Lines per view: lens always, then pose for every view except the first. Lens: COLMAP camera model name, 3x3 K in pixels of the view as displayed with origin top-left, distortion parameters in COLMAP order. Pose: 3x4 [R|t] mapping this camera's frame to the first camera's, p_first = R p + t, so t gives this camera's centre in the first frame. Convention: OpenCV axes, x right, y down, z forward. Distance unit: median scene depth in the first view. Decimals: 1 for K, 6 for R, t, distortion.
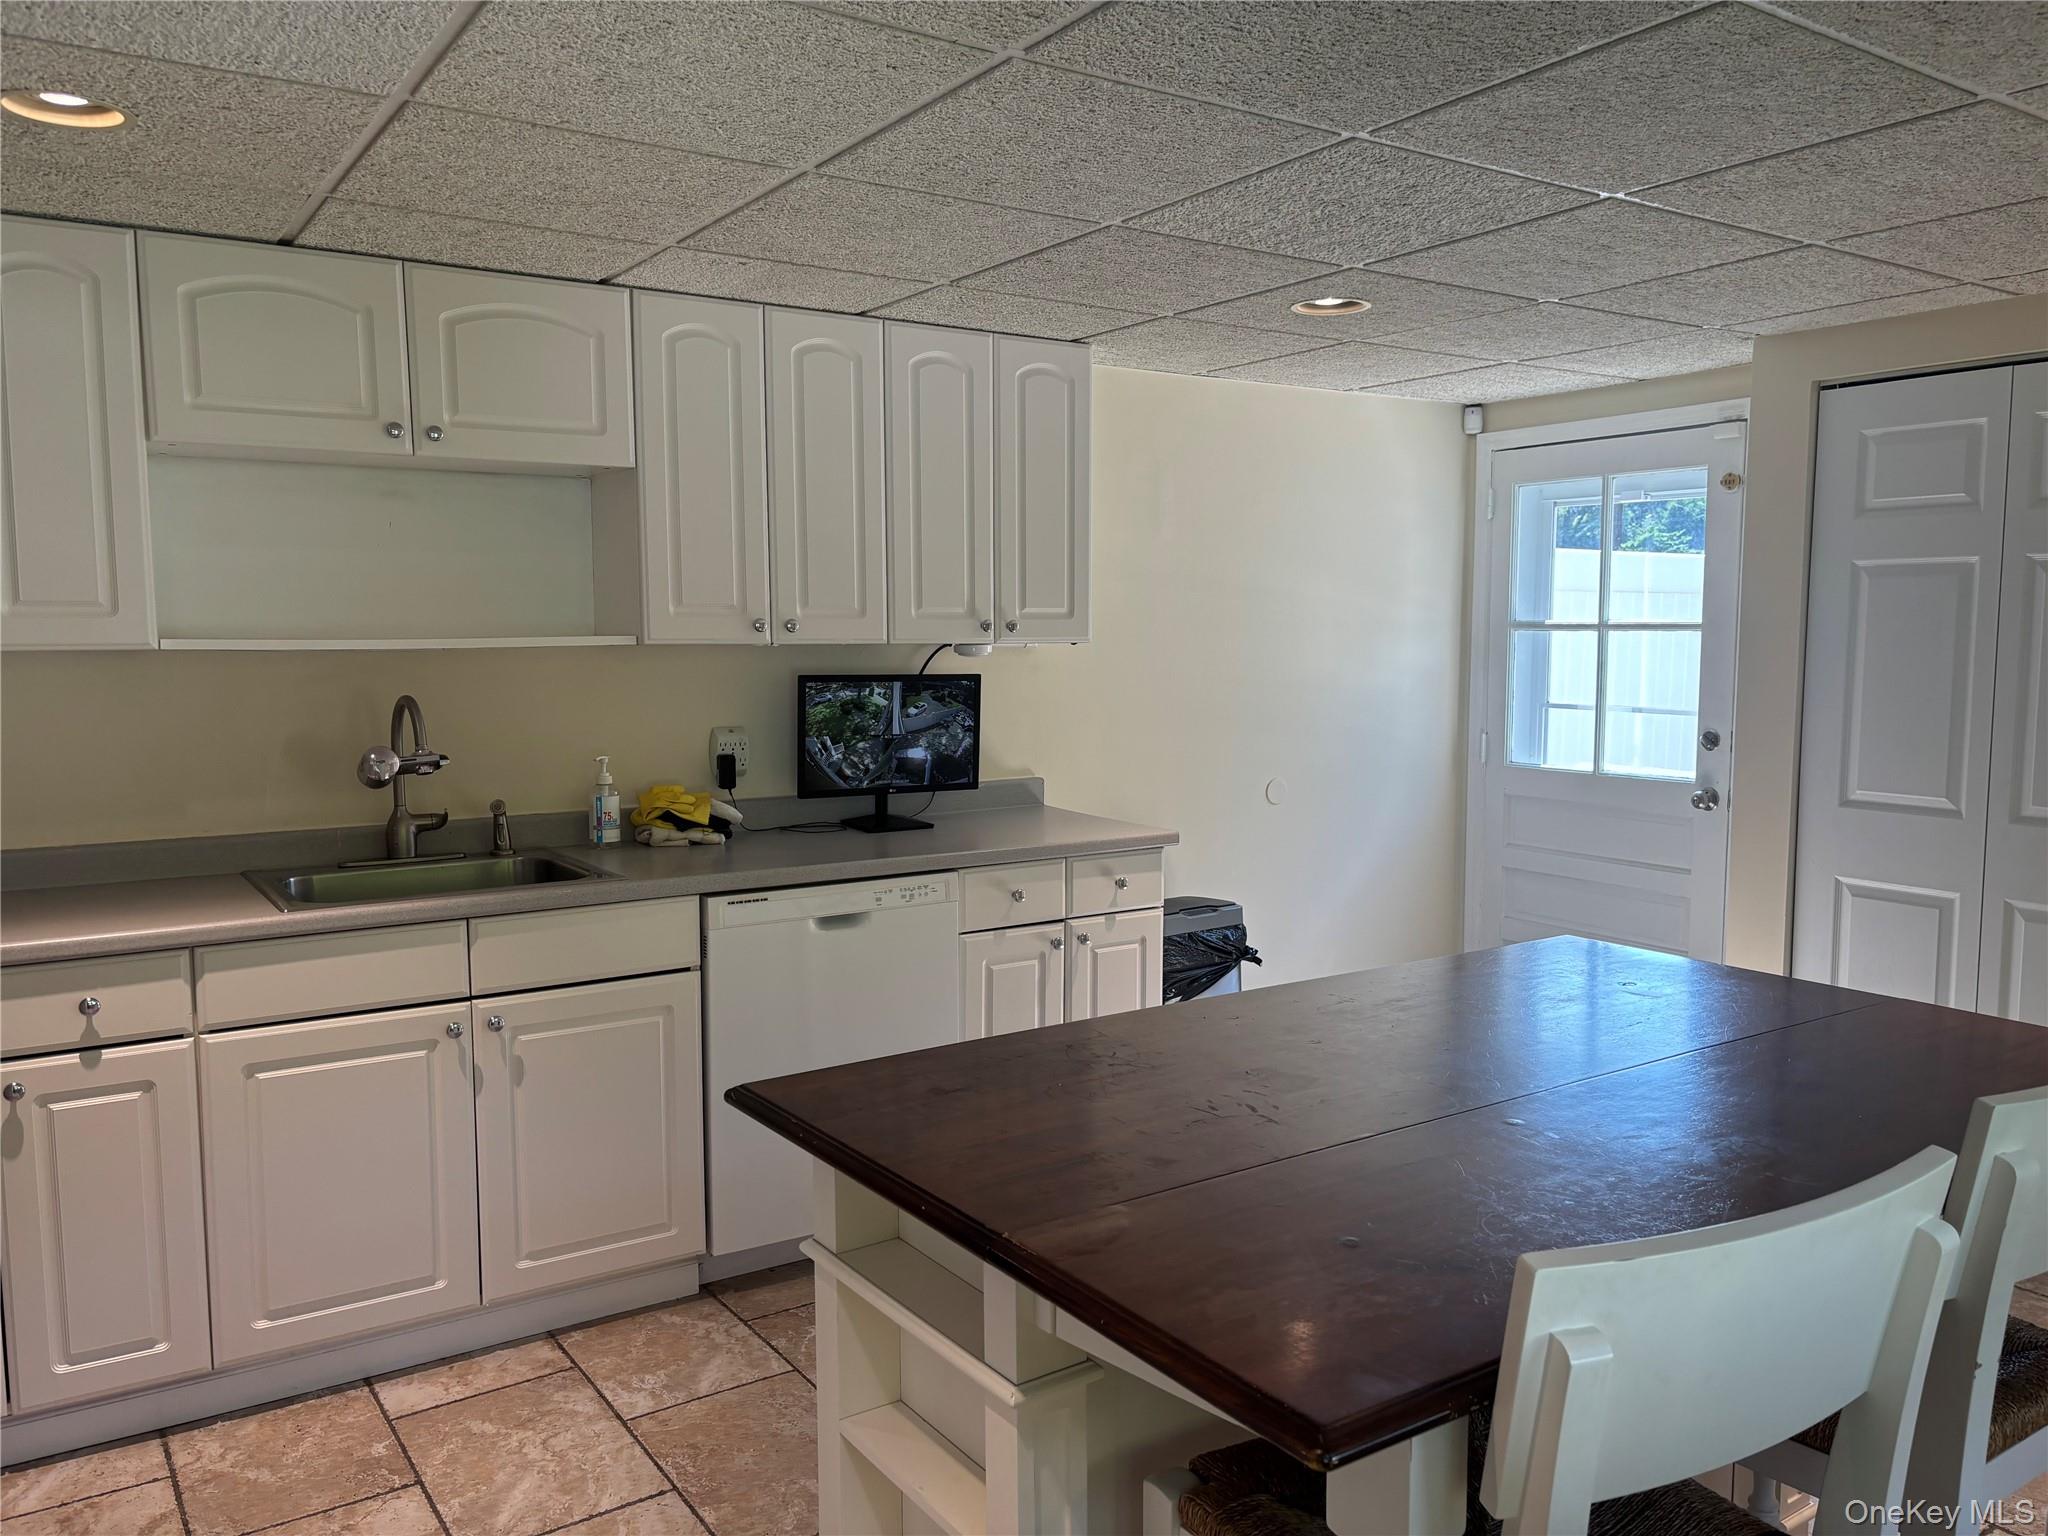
lens RADIAL K [[1548.1, 0, 1025.5], [0, 1548.1, 772.1], [0, 0, 1]] dist [0.032260, -0.004416]
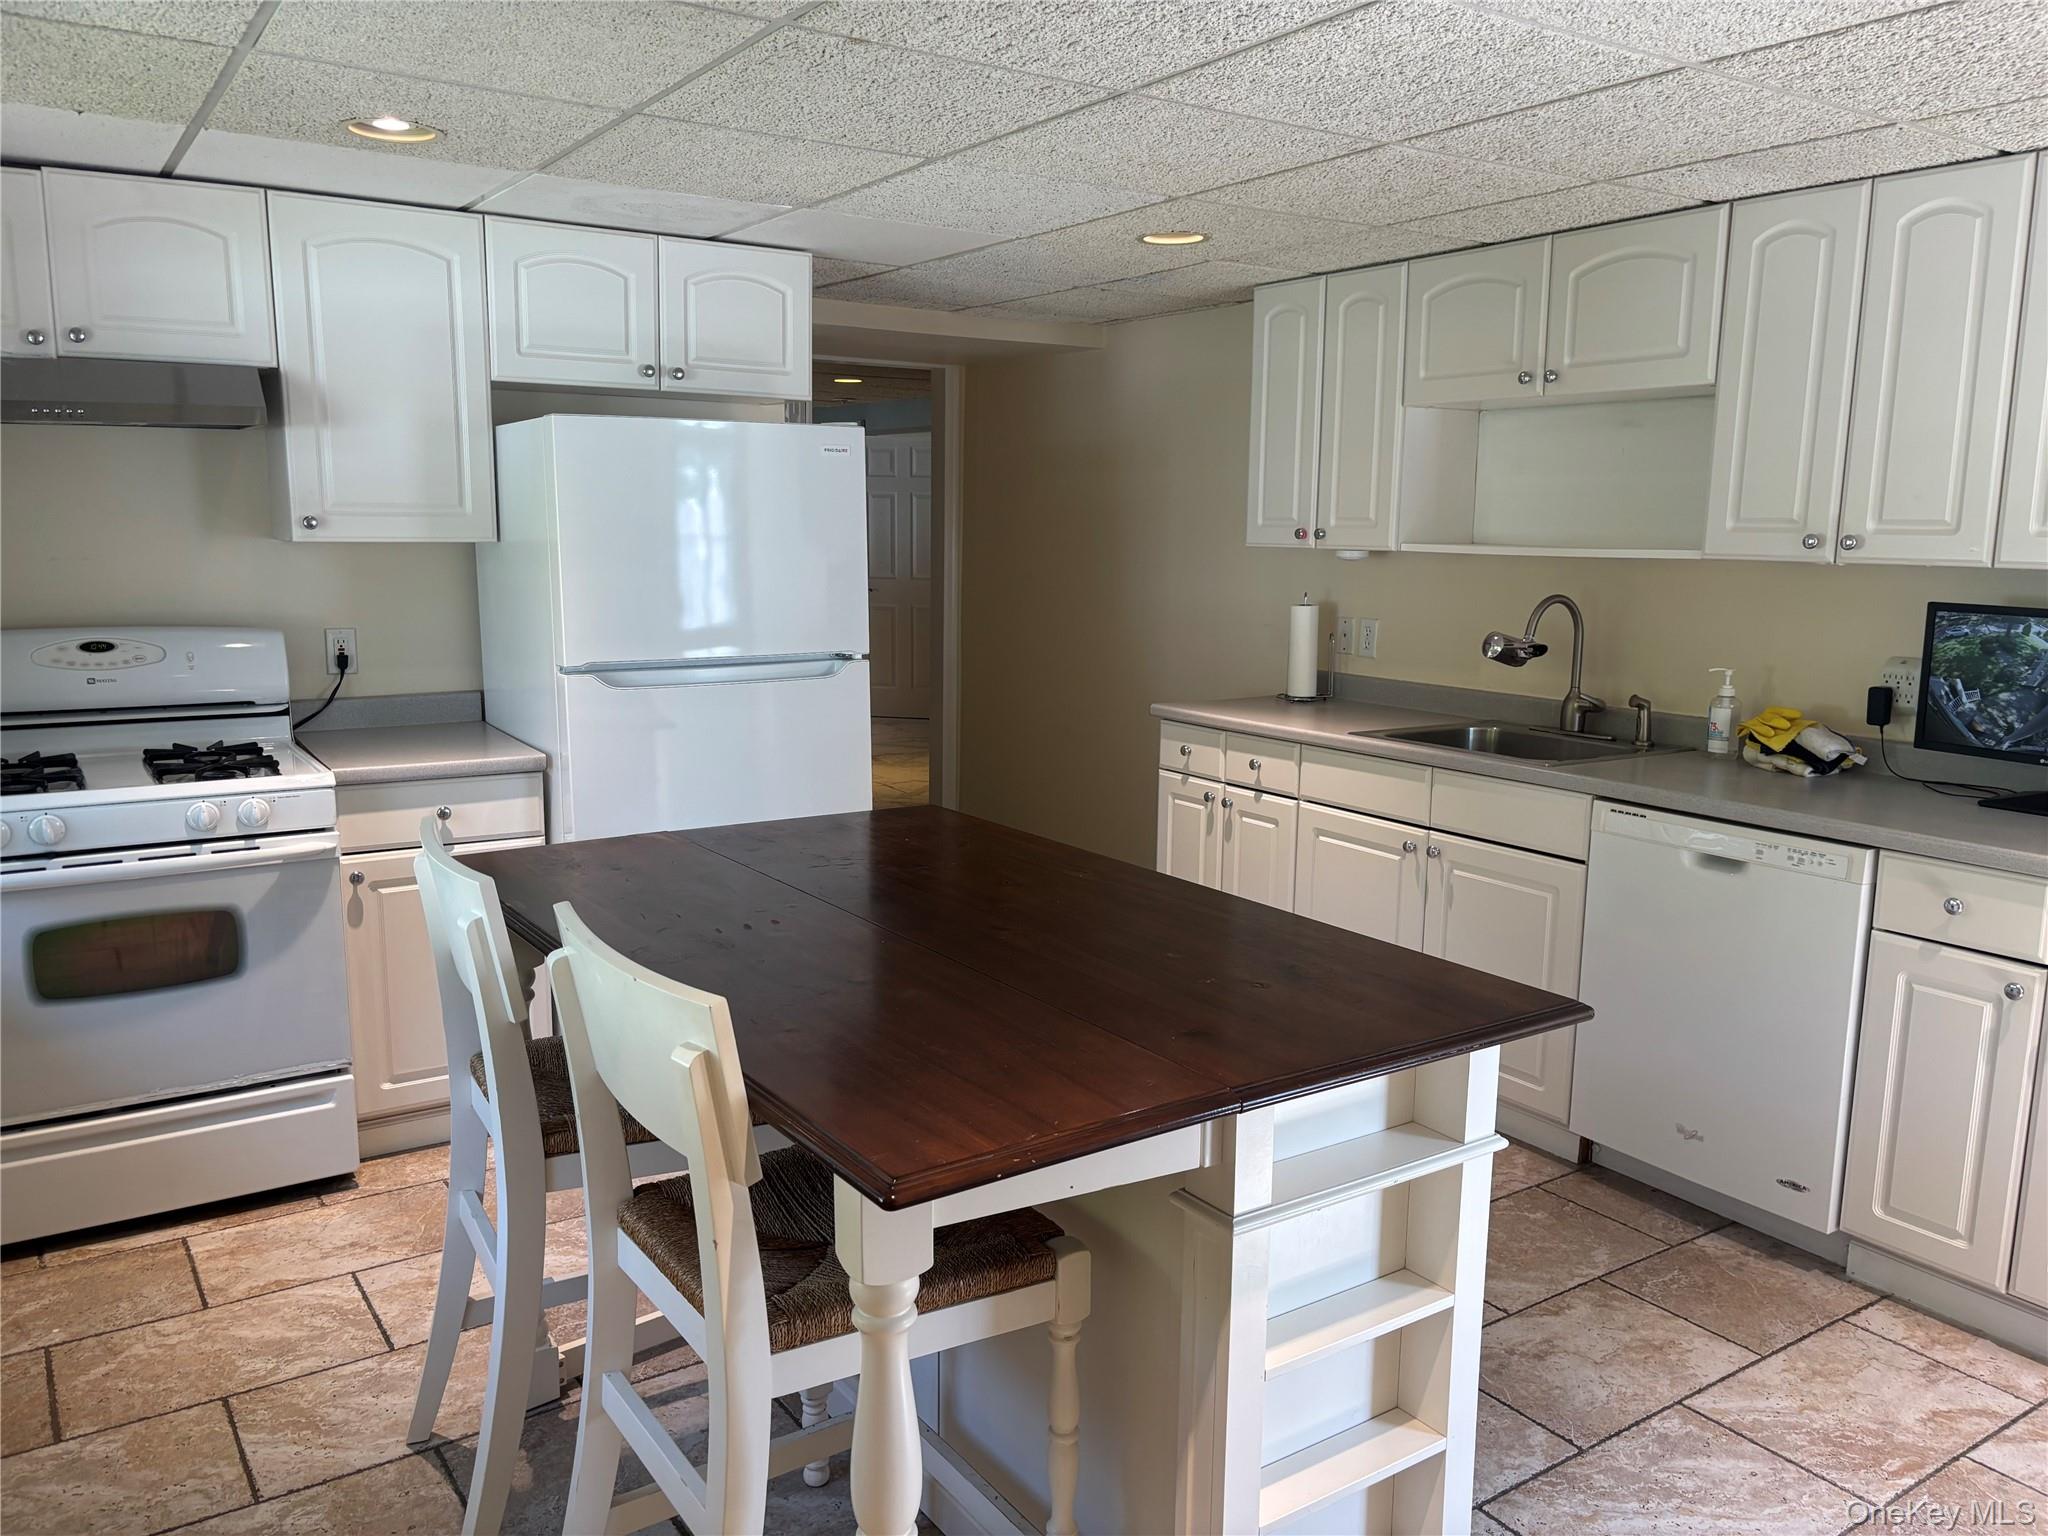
lens RADIAL K [[1548.1, 0, 1025.2], [0, 1548.1, 778.6], [0, 0, 1]] dist [0.032260, -0.004416]
pose [[-0.004523, 0.168941, -0.985616, 0.730371], [-0.102965, 0.980308, 0.168504, -0.062673], [0.994675, 0.102246, 0.012961, 0.520104]]
